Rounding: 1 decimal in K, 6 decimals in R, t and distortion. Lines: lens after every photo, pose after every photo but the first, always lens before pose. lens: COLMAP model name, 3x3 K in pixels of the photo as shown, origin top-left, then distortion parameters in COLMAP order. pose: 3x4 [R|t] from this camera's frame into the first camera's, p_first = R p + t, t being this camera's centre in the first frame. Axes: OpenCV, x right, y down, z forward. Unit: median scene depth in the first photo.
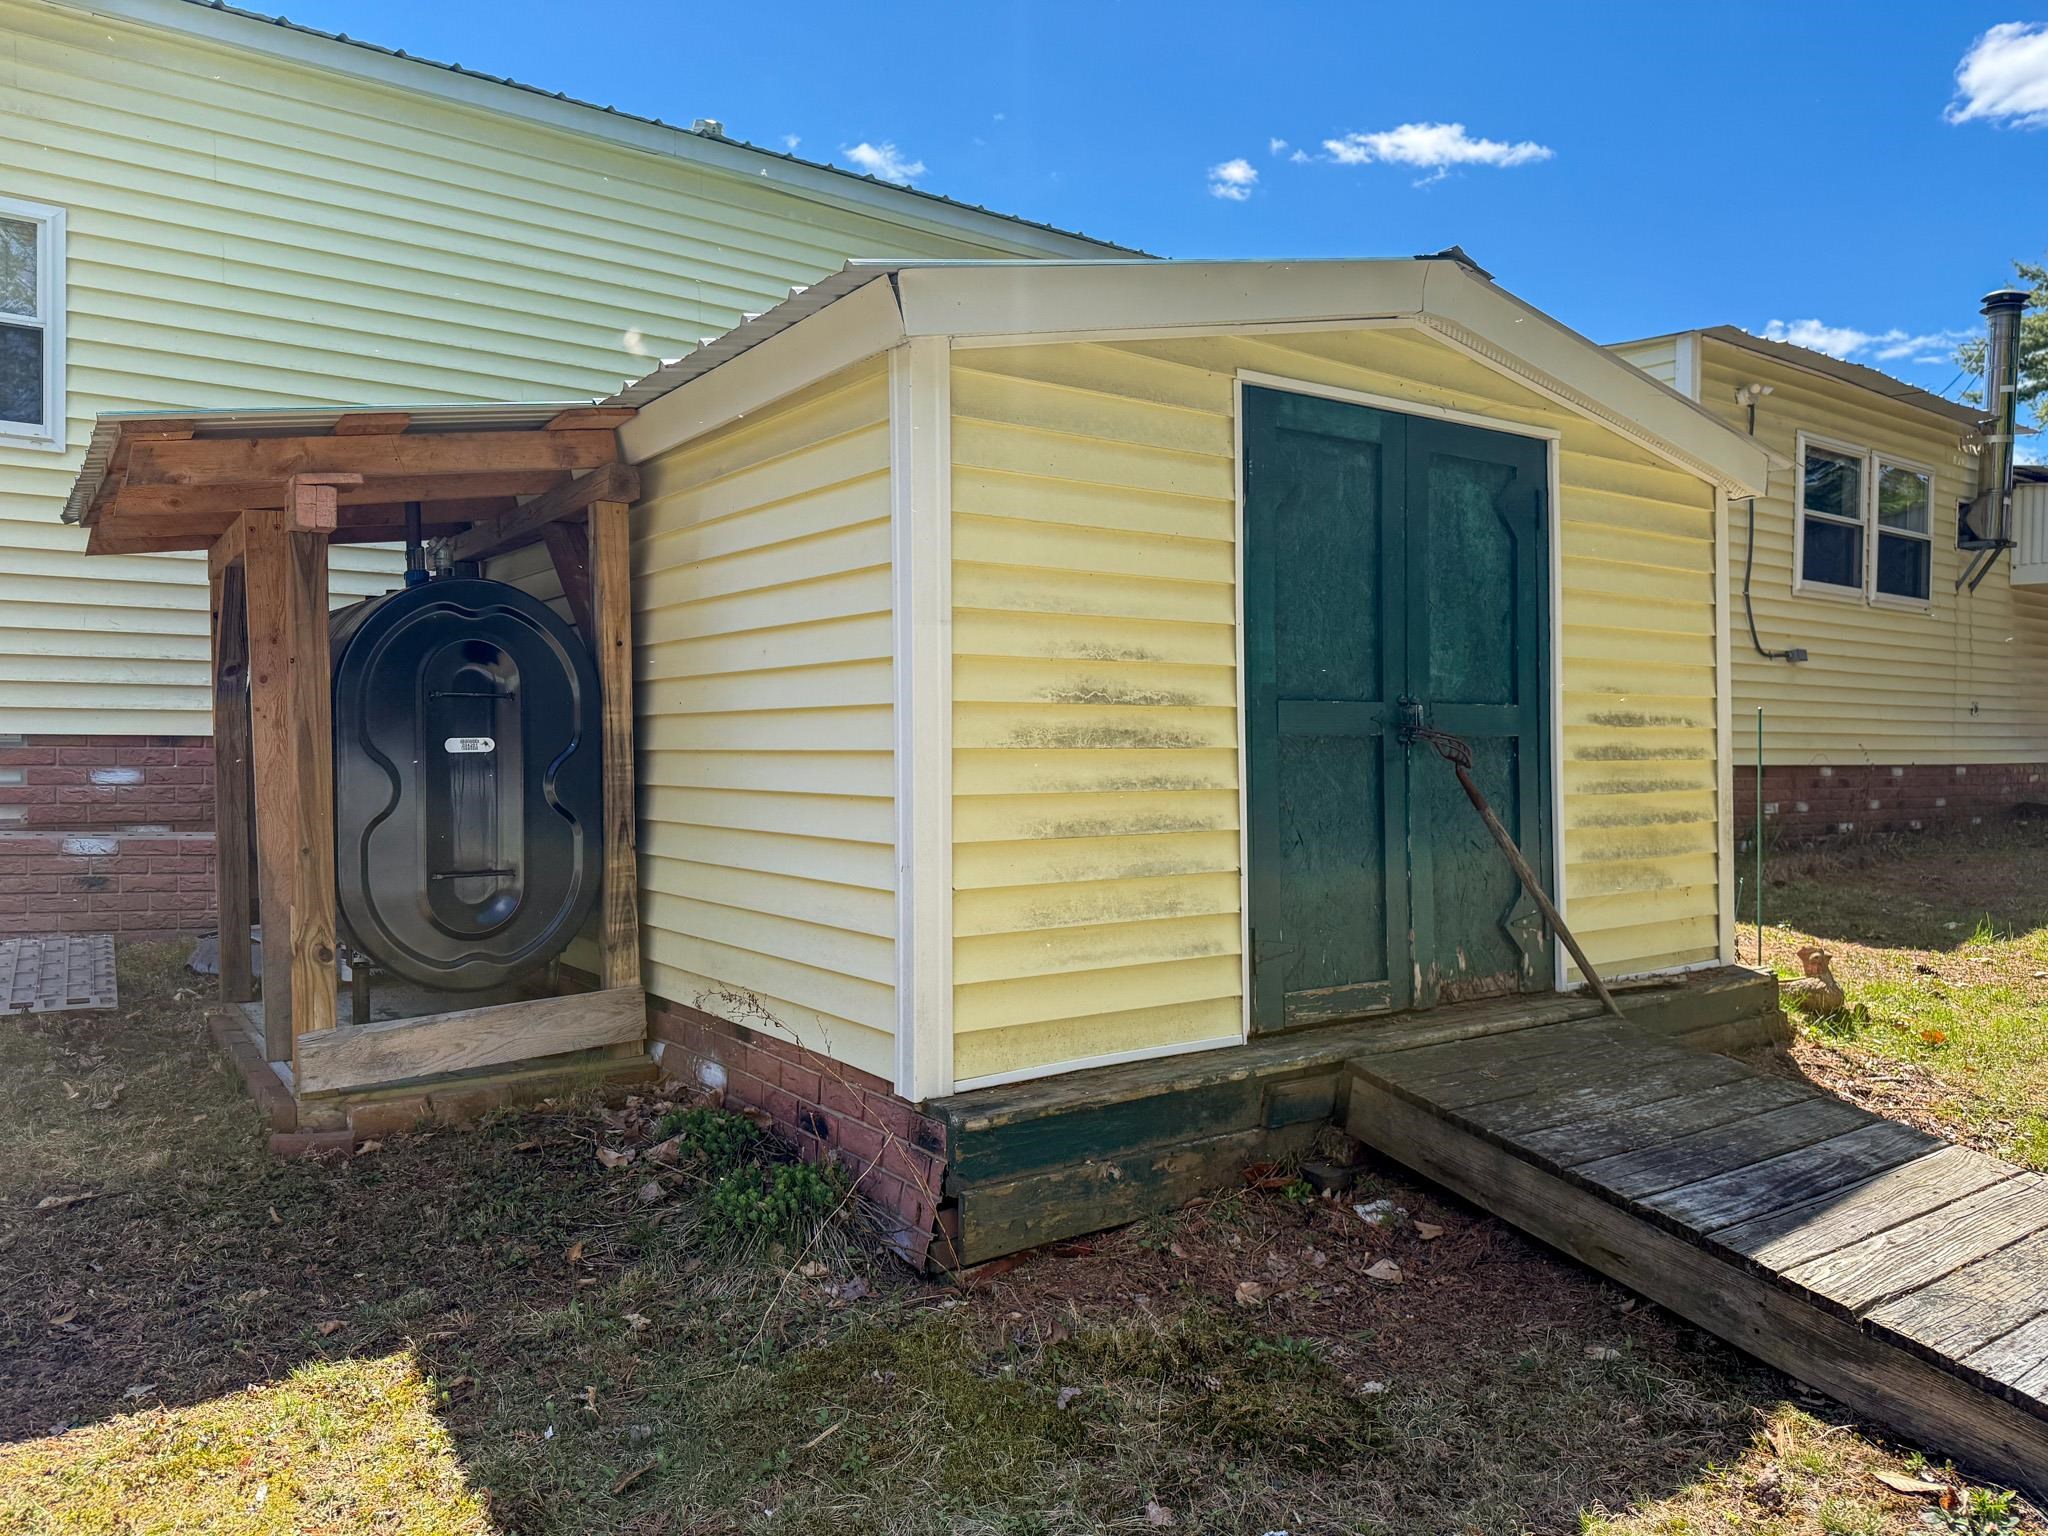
lens RADIAL K [[1470.8, 0, 1026.9], [0, 1470.8, 757.7], [0, 0, 1]] dist [-0.001839, -0.006675]
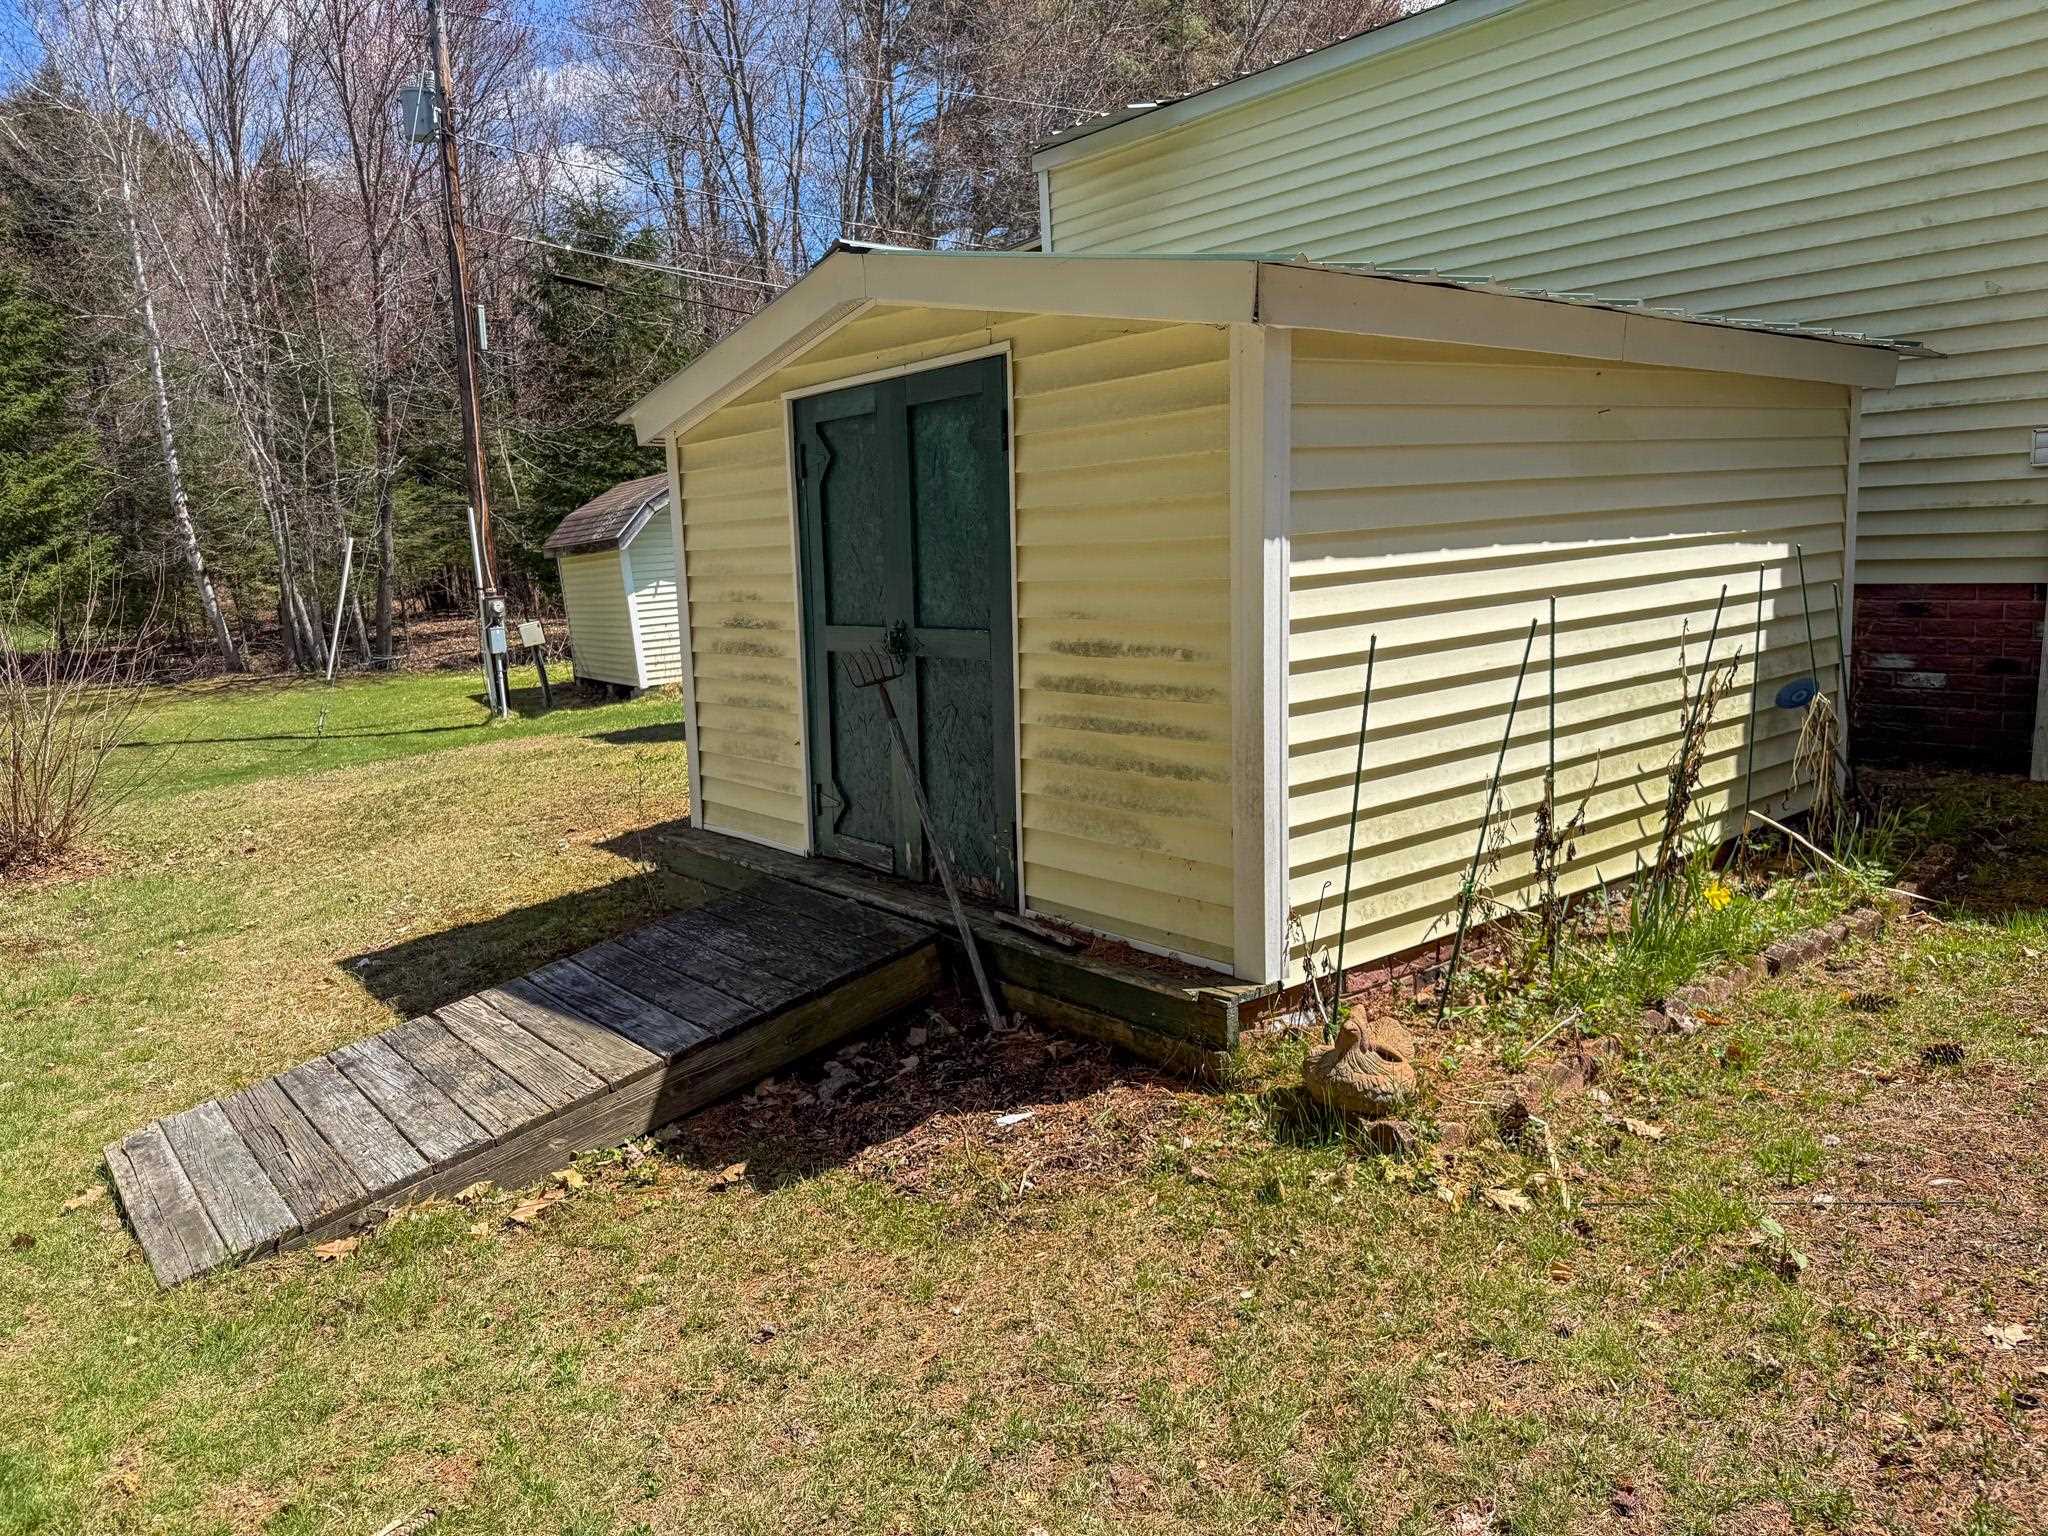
lens RADIAL K [[1470.8, 0, 1028.9], [0, 1470.8, 776.0], [0, 0, 1]] dist [-0.001839, -0.006675]
pose [[0.053541, 0.151379, -0.987025, 1.300230], [0.027844, 0.987832, 0.153013, -0.086999], [0.998177, -0.035675, 0.048675, 0.926451]]
